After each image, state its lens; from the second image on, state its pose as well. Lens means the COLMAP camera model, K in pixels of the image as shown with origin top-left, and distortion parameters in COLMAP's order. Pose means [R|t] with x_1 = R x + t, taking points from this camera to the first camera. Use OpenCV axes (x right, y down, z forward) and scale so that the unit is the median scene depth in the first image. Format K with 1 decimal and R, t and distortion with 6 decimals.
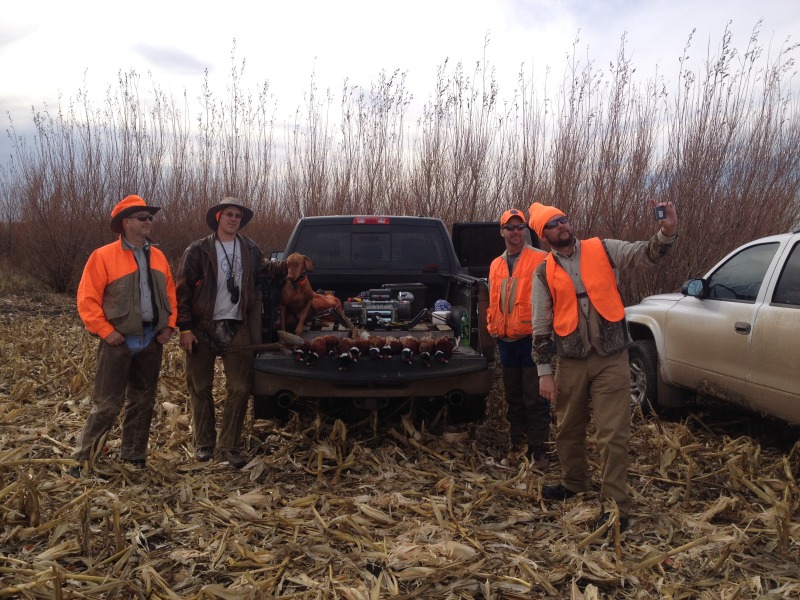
lens RADIAL K [[848.0, 0, 397.0], [0, 848.0, 289.3], [0, 0, 1]] dist [0.145855, -0.405486]
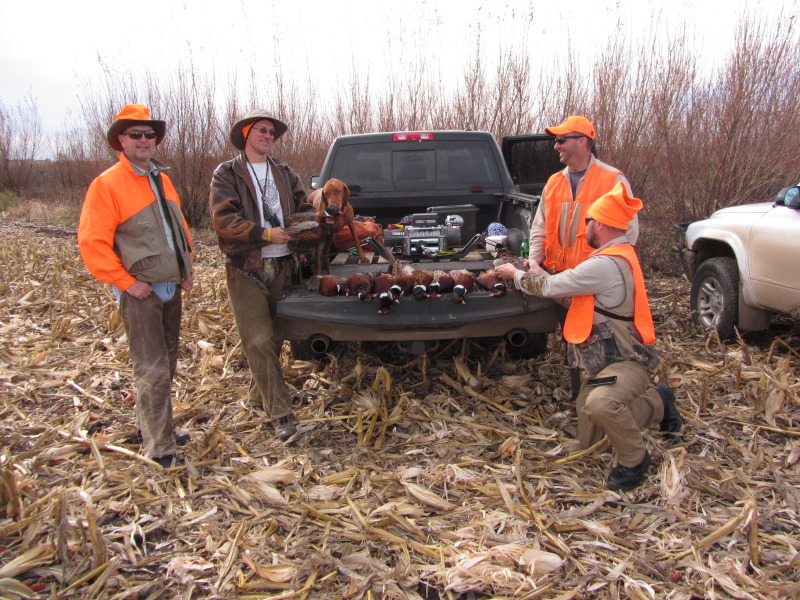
lens RADIAL K [[660.9, 0, 402.4], [0, 660.9, 272.5], [0, 0, 1]] dist [0.098204, -0.000569]
pose [[0.997826, -0.029047, -0.059165, -0.004727], [0.034667, 0.994748, 0.096303, -0.006051], [0.056057, -0.098144, 0.993592, 0.330595]]
